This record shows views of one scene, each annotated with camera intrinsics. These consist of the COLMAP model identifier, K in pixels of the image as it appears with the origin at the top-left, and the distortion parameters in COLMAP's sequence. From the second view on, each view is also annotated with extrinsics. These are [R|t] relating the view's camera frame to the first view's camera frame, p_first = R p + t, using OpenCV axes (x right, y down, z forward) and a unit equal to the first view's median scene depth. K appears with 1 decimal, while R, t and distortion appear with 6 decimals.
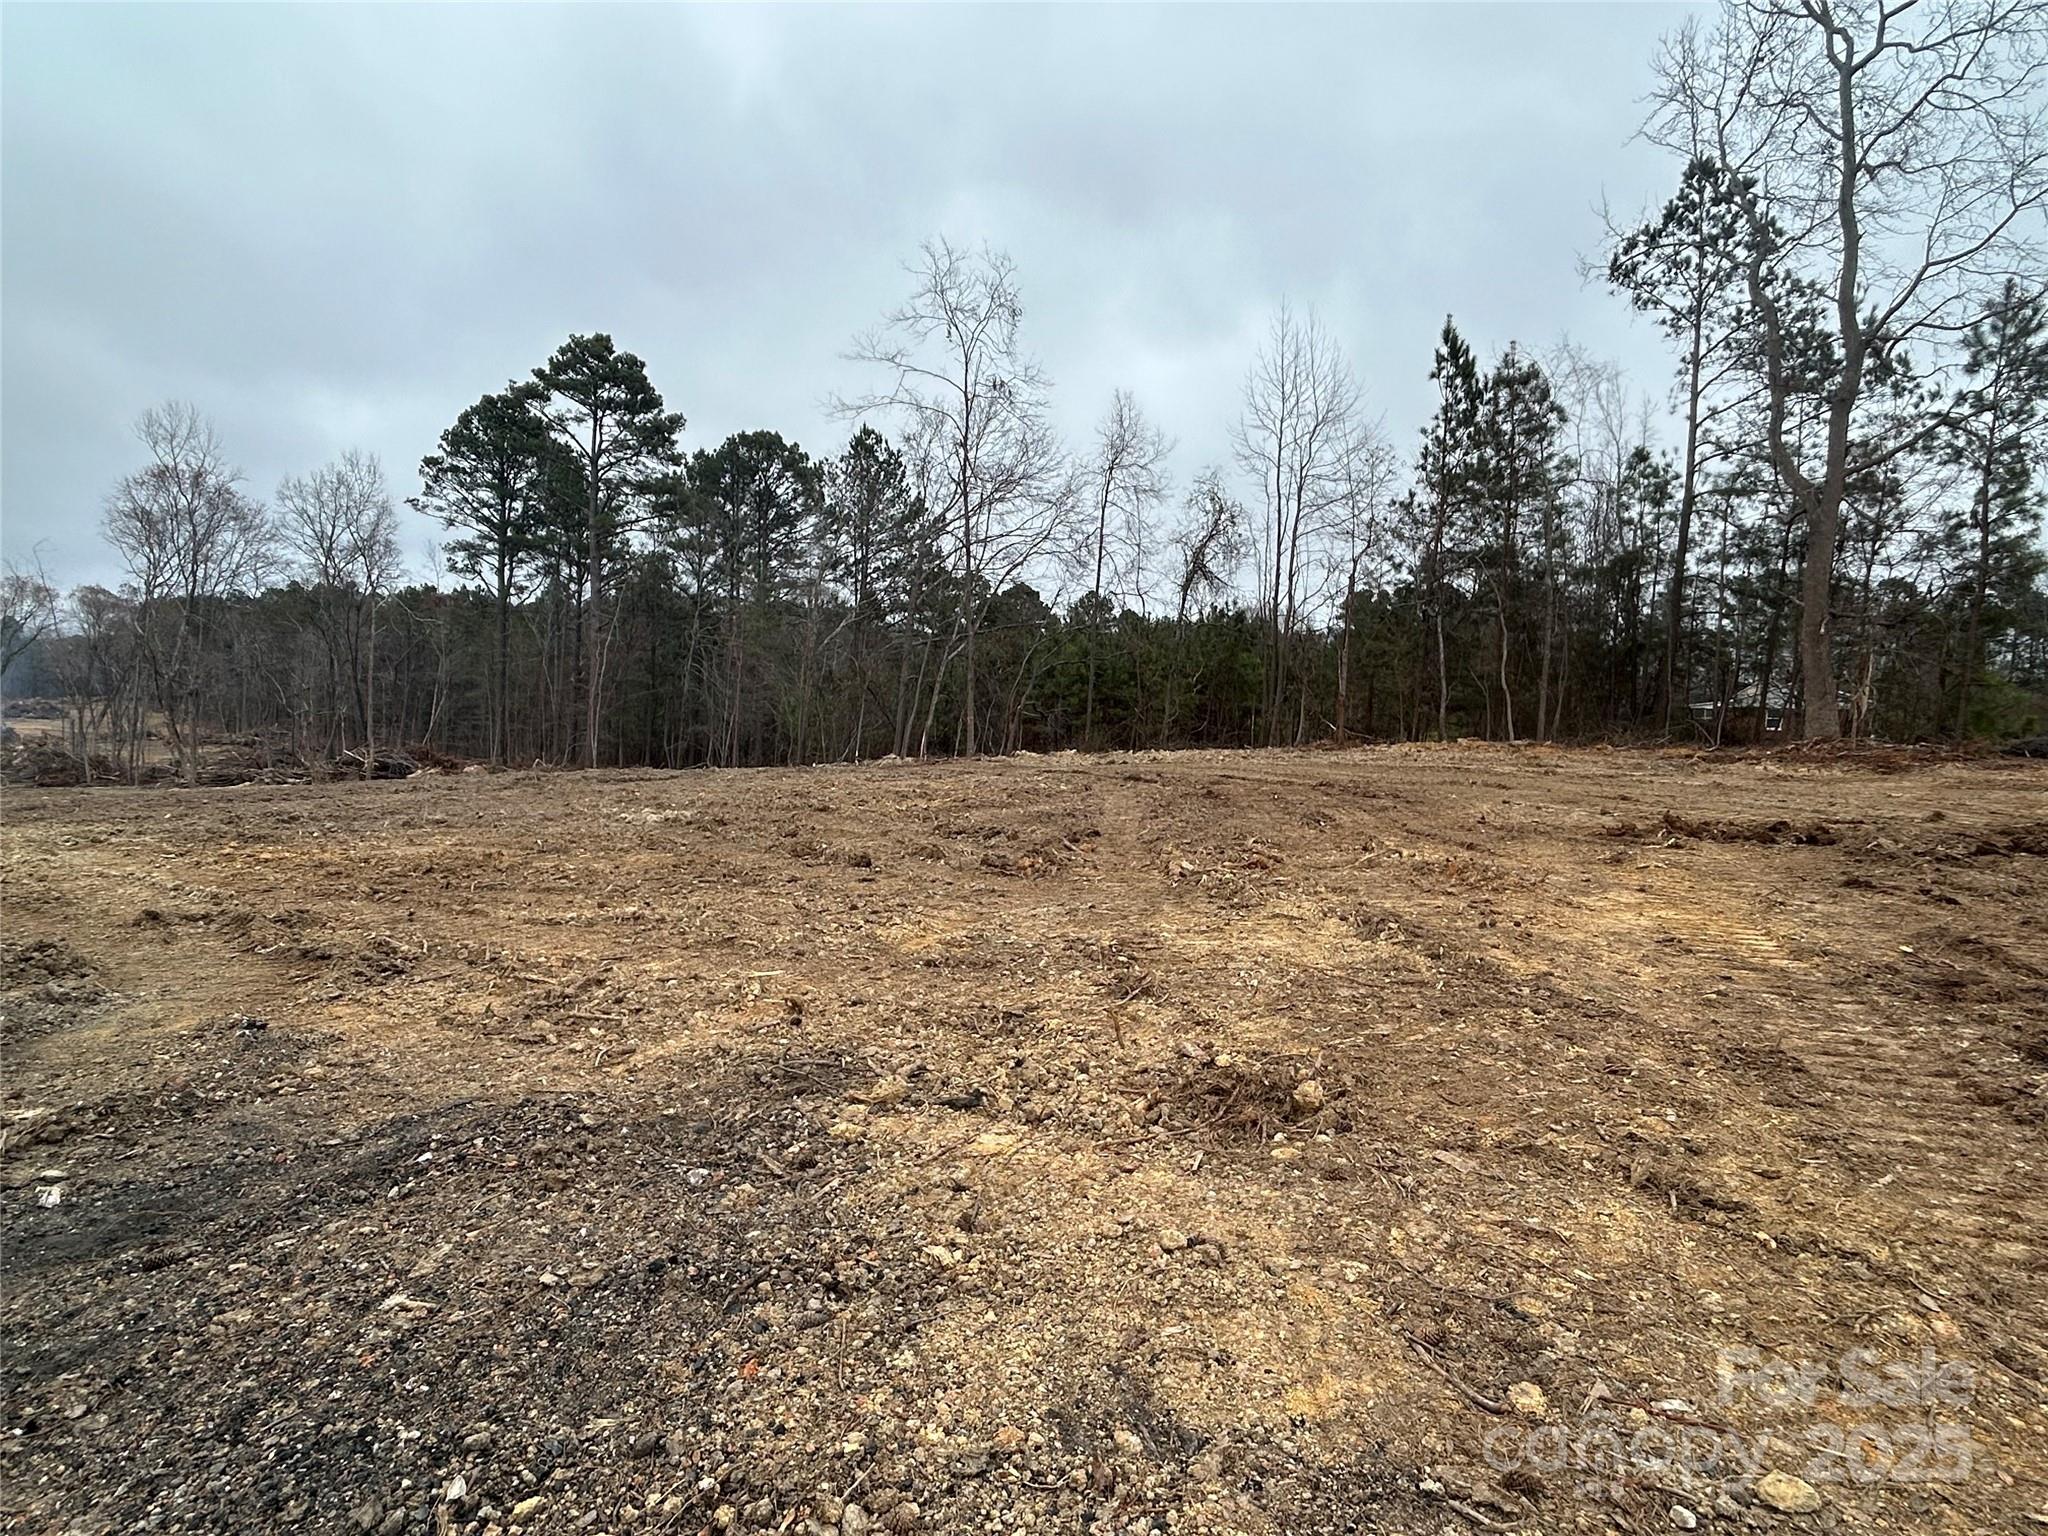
lens RADIAL K [[1155.2, 0, 1028.6], [0, 1155.2, 776.0], [0, 0, 1]] dist [-0.002056, 0.000480]
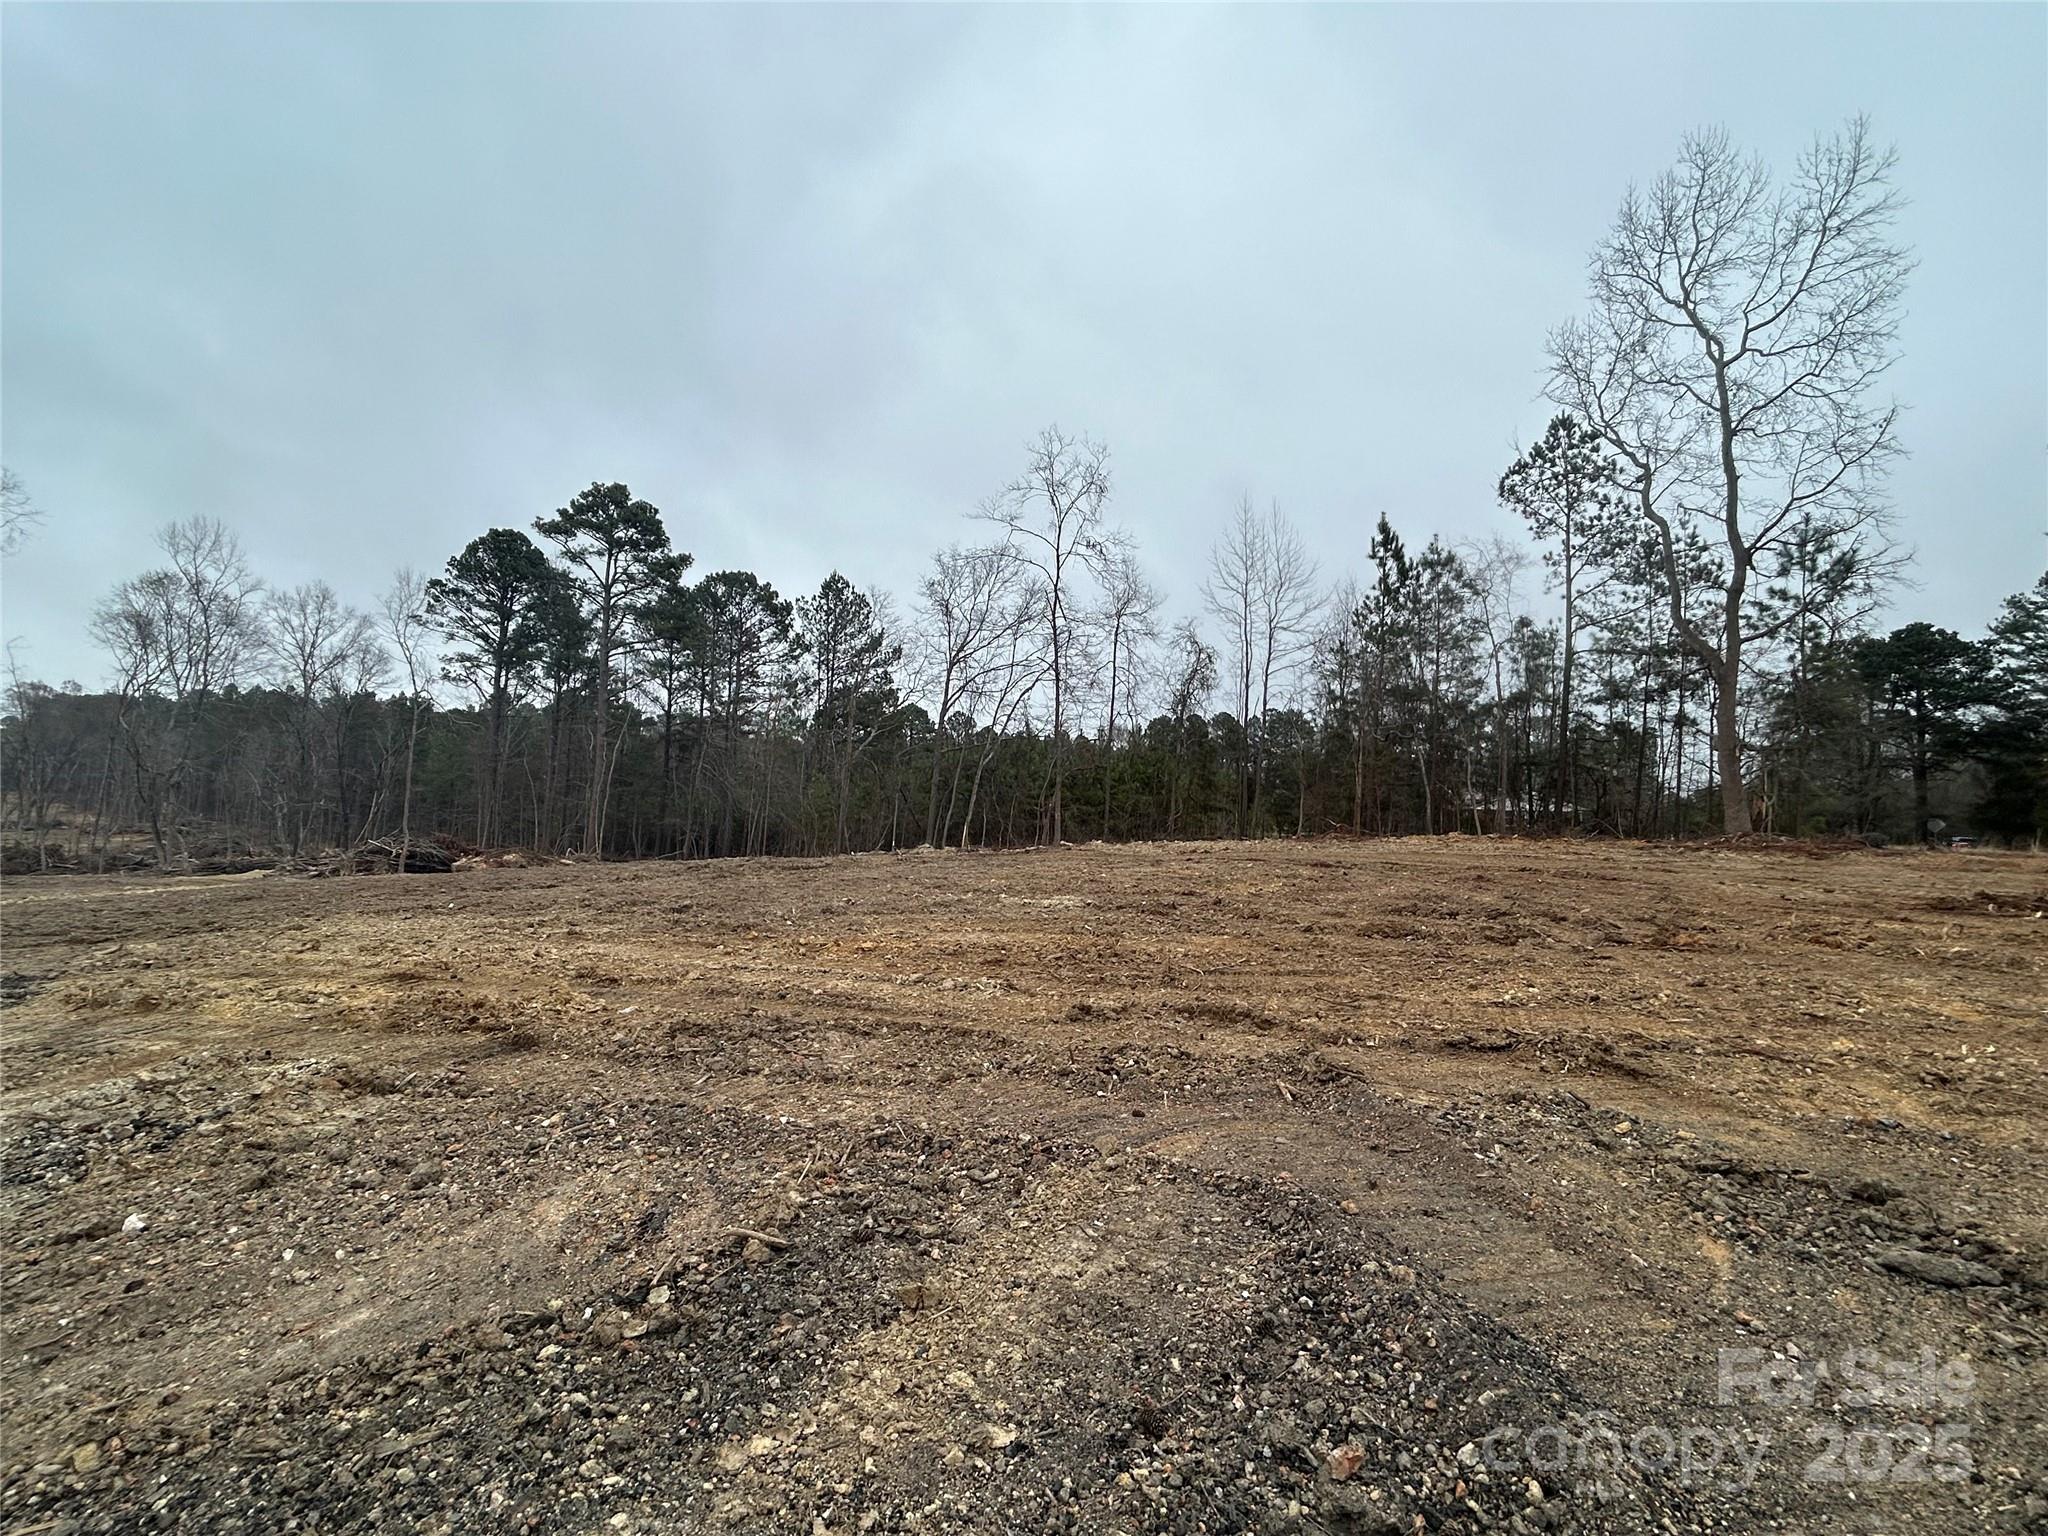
lens RADIAL K [[943.5, 0, 1021.6], [0, 943.5, 774.0], [0, 0, 1]] dist [-0.001970, 0.000137]
pose [[0.985429, 0.014090, 0.169501, -0.243182], [0.001729, 0.995682, -0.092817, 0.000269], [-0.170077, 0.091757, 0.981150, 0.036015]]
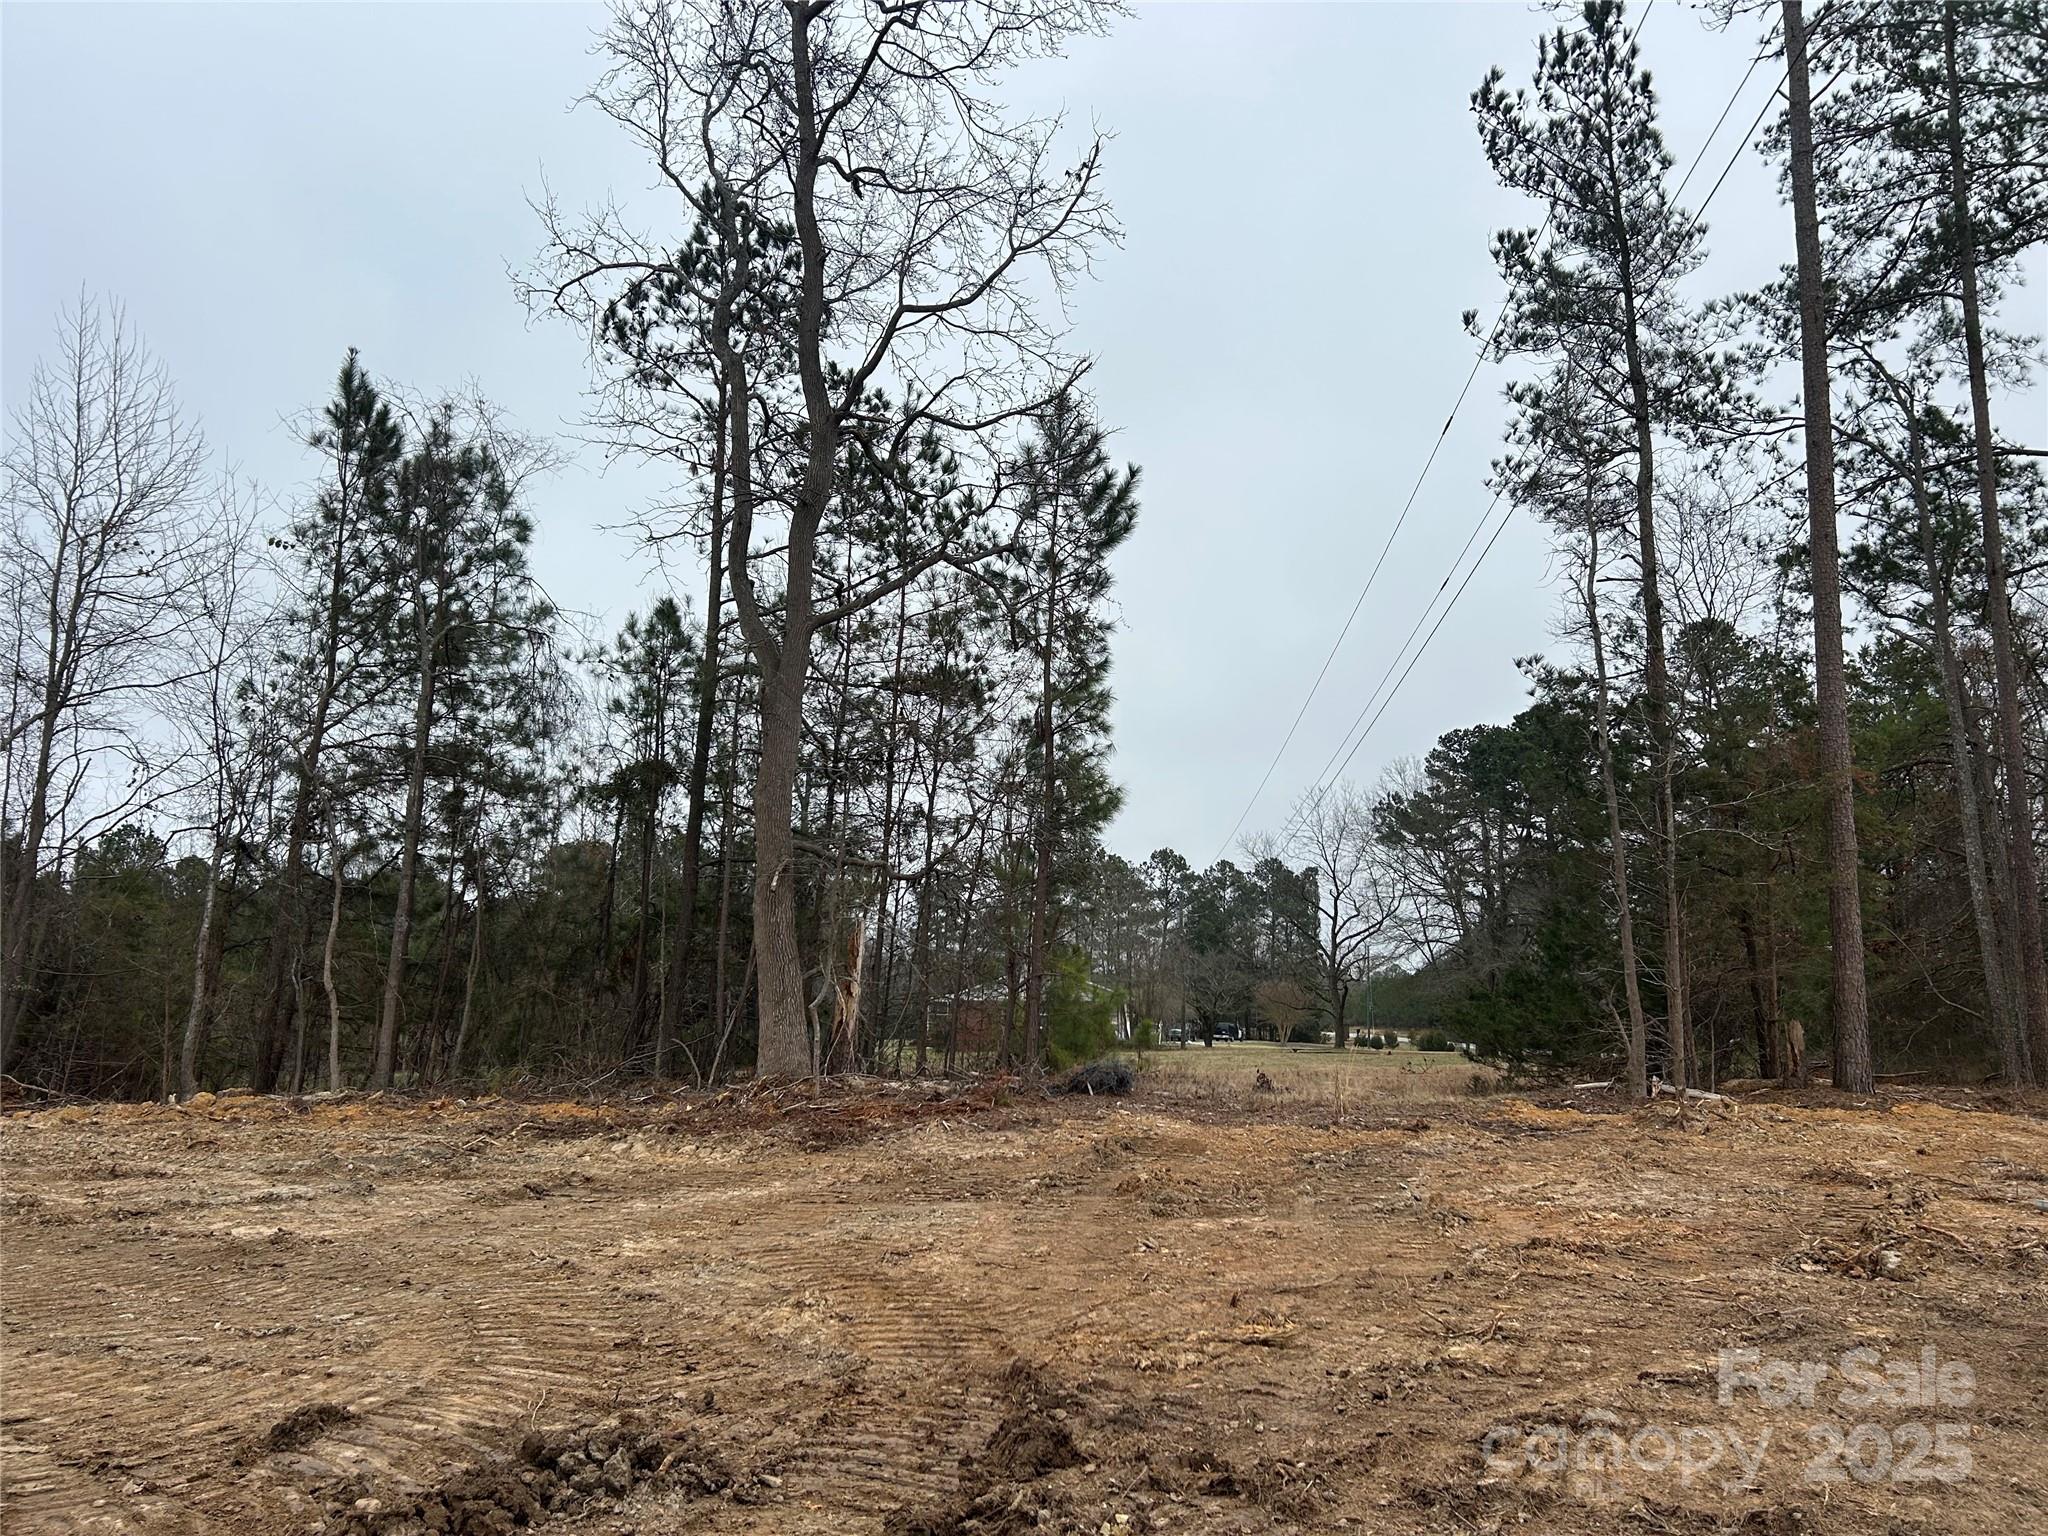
lens RADIAL K [[1539.9, 0, 1031.2], [0, 1539.9, 776.4], [0, 0, 1]] dist [0.049712, -0.049663]
pose [[0.866169, 0.060278, 0.496102, 0.301879], [0.041940, 0.980429, -0.192351, -0.019017], [-0.497988, 0.187416, 0.846690, 0.205860]]
